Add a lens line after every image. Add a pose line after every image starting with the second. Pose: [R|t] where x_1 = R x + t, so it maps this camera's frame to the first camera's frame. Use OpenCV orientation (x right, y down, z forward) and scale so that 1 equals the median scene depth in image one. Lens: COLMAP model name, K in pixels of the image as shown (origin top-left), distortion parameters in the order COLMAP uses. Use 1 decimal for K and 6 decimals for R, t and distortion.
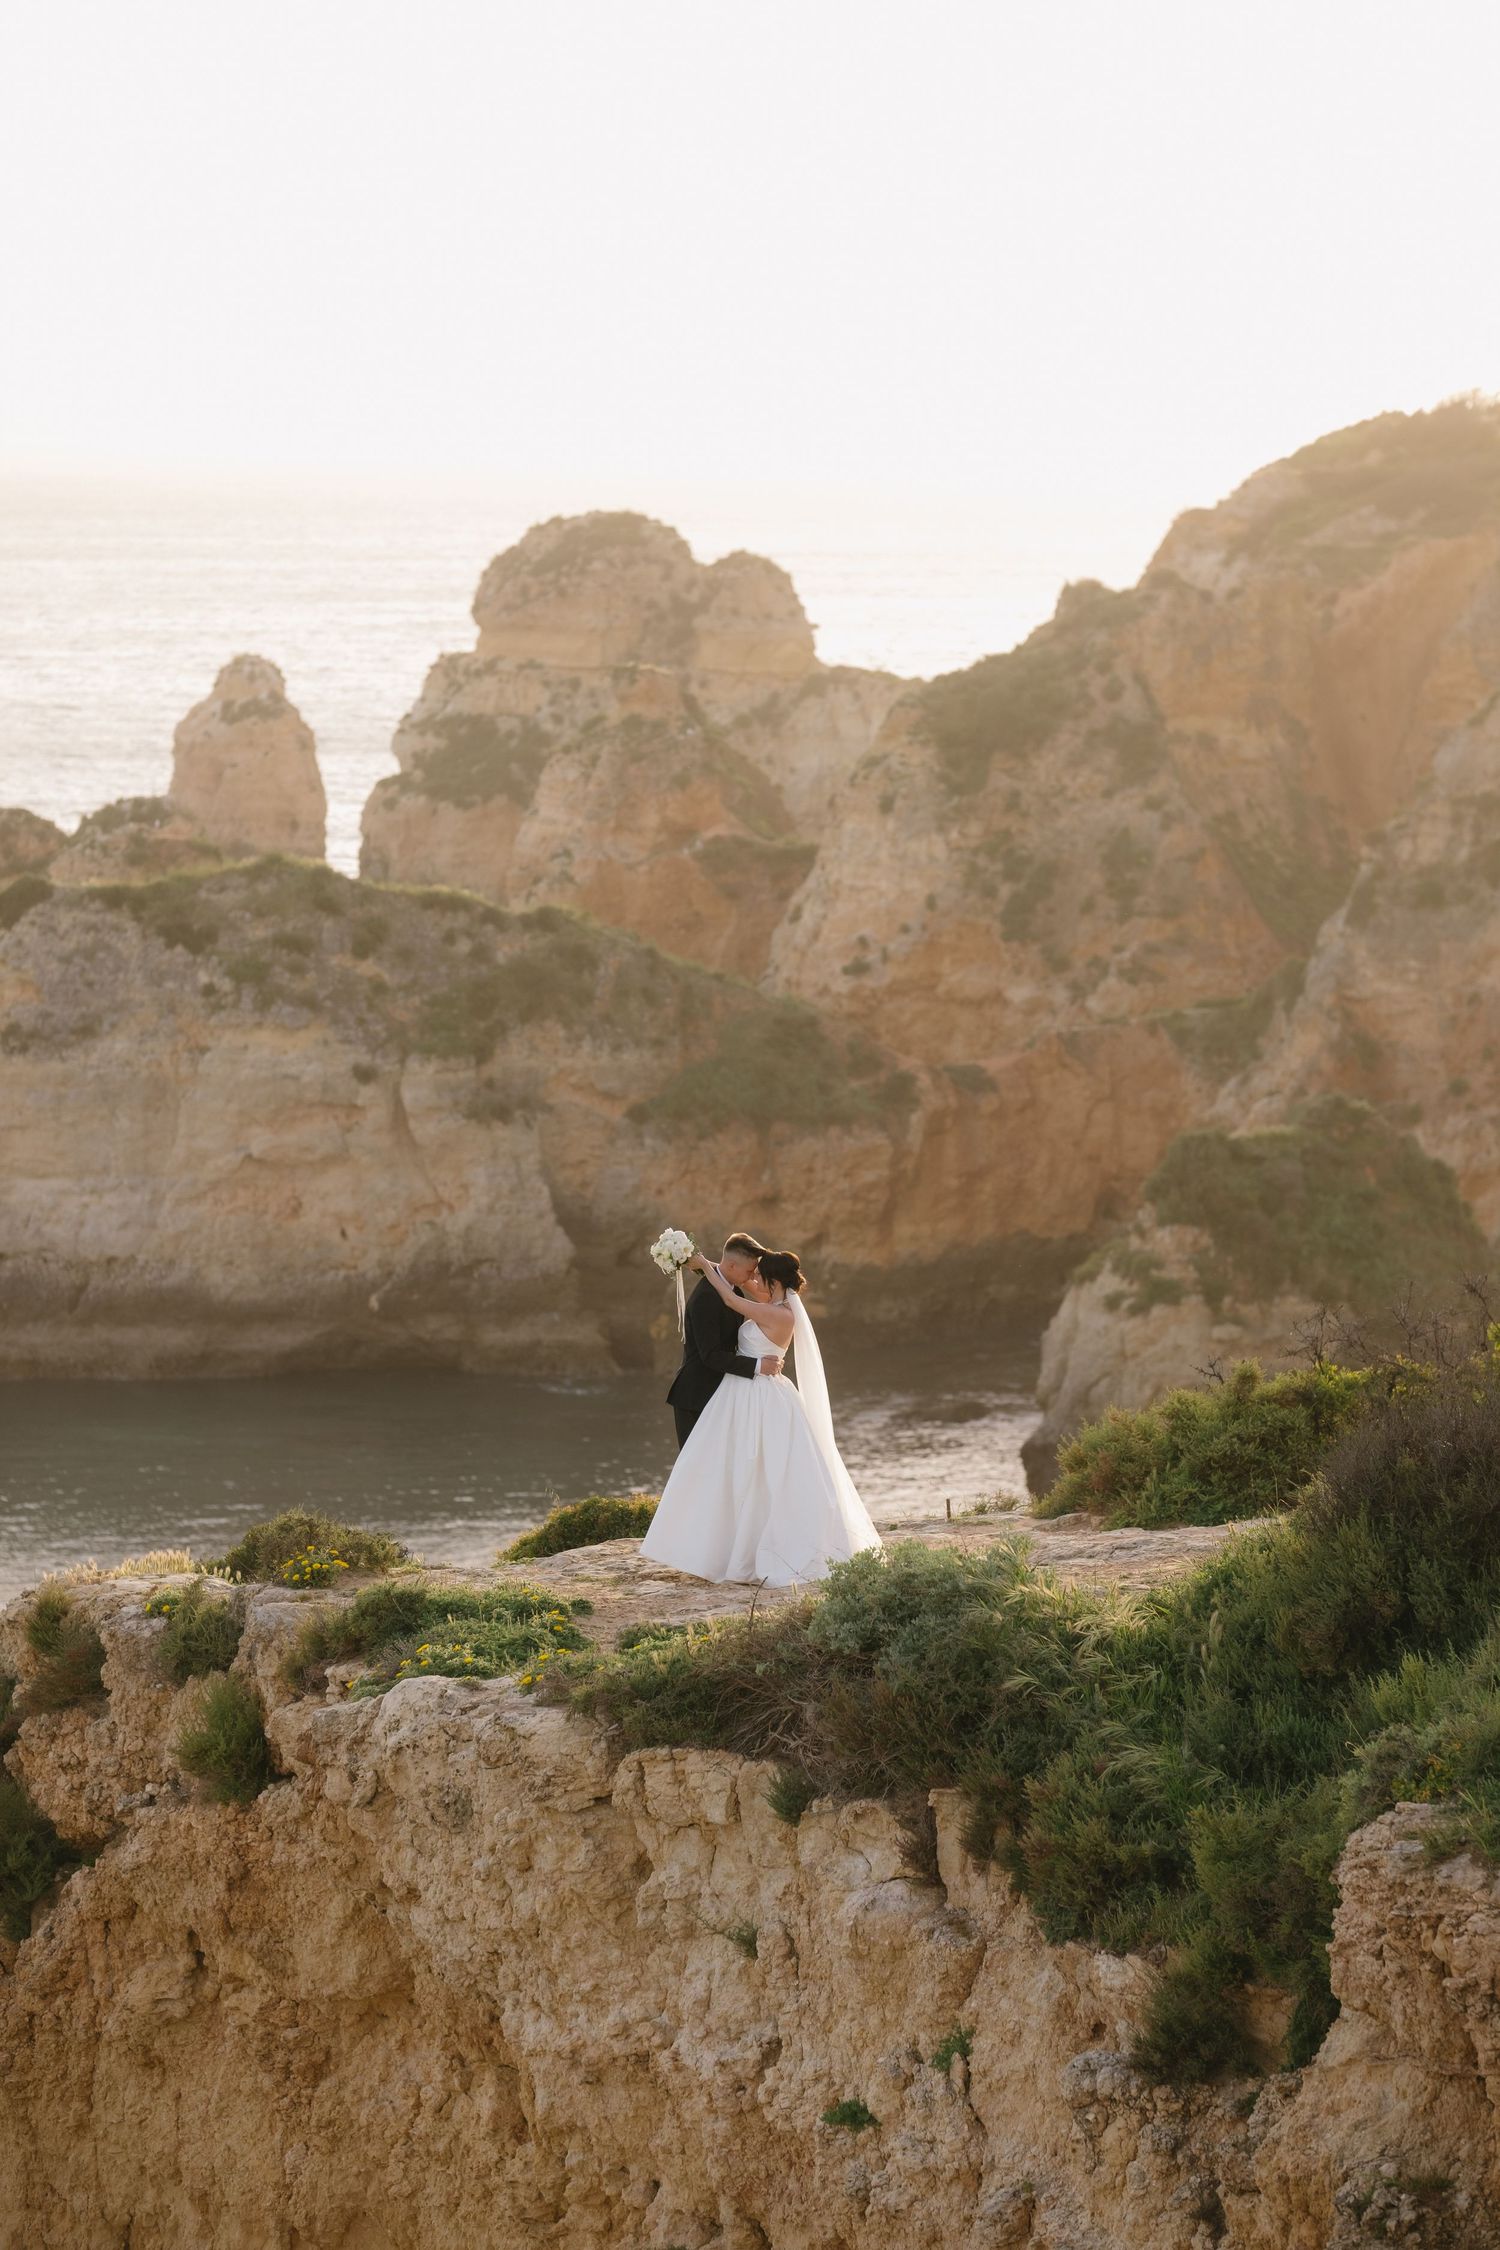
lens RADIAL K [[8286.8, 0, 750.0], [0, 8286.8, 1125.0], [0, 0, 1]] dist [-0.182193, -0.877876]
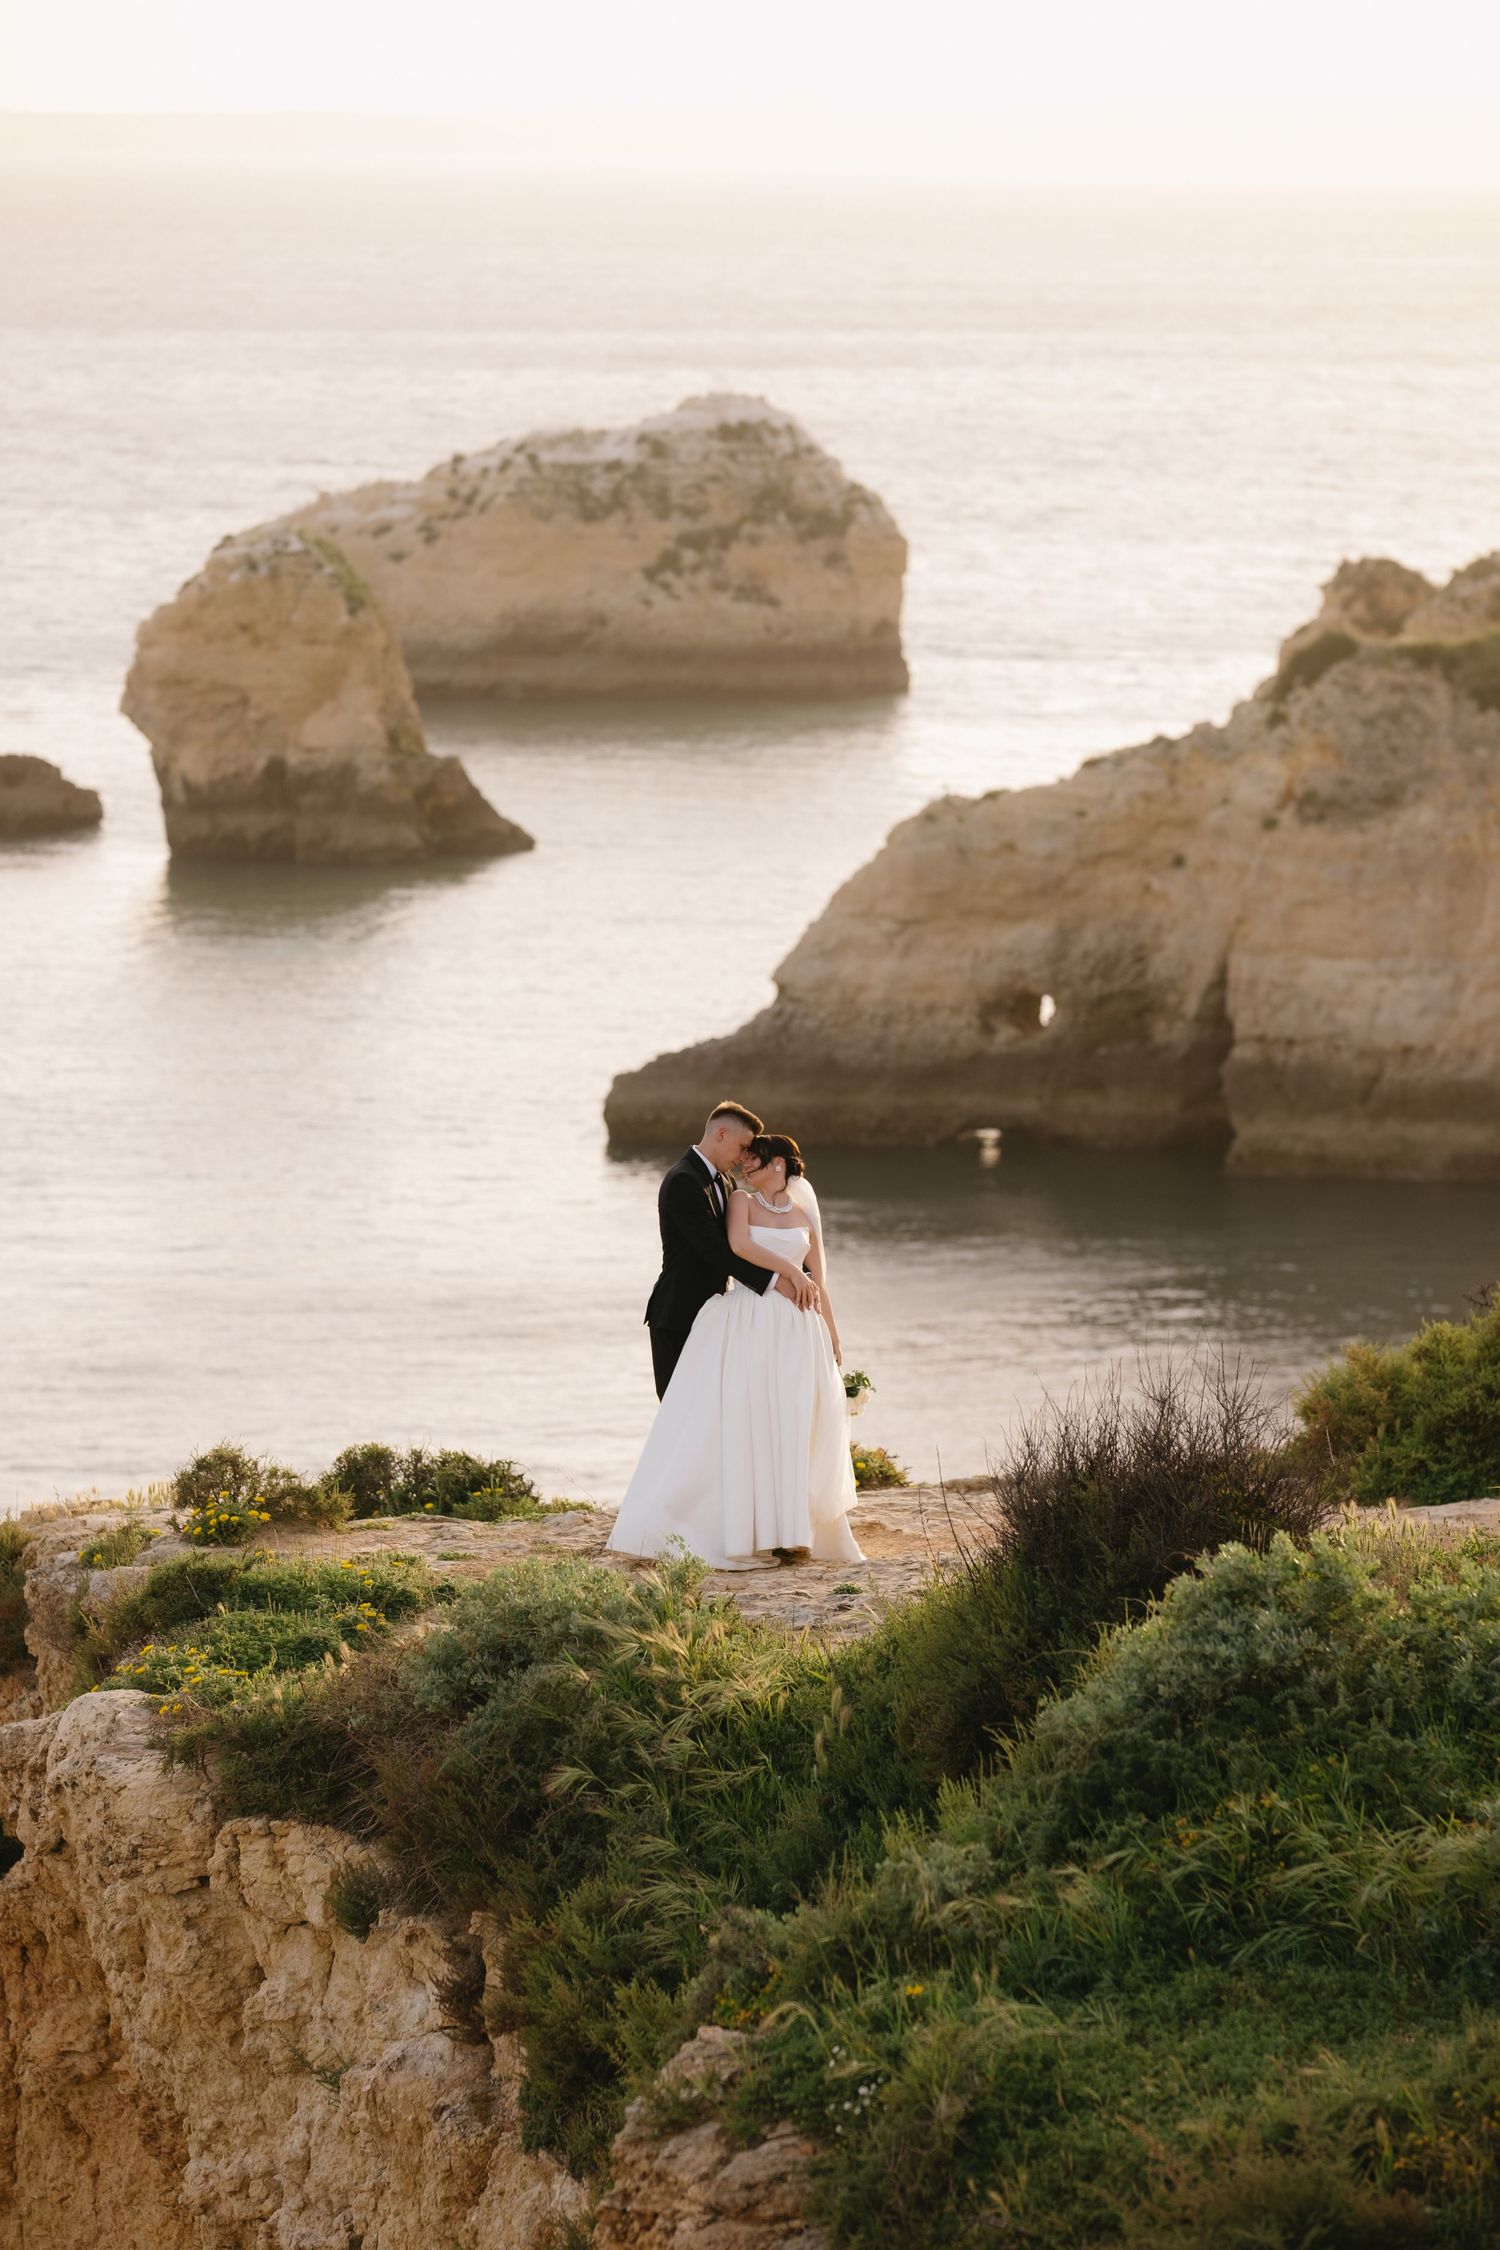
lens RADIAL K [[8286.8, 0, 750.0], [0, 8286.8, 1125.0], [0, 0, 1]] dist [-0.182193, -0.877876]
pose [[0.974277, 0.030020, -0.223346, 0.057540], [-0.023333, 0.999199, 0.032519, -0.003528], [0.224143, -0.026471, 0.974197, 0.084807]]
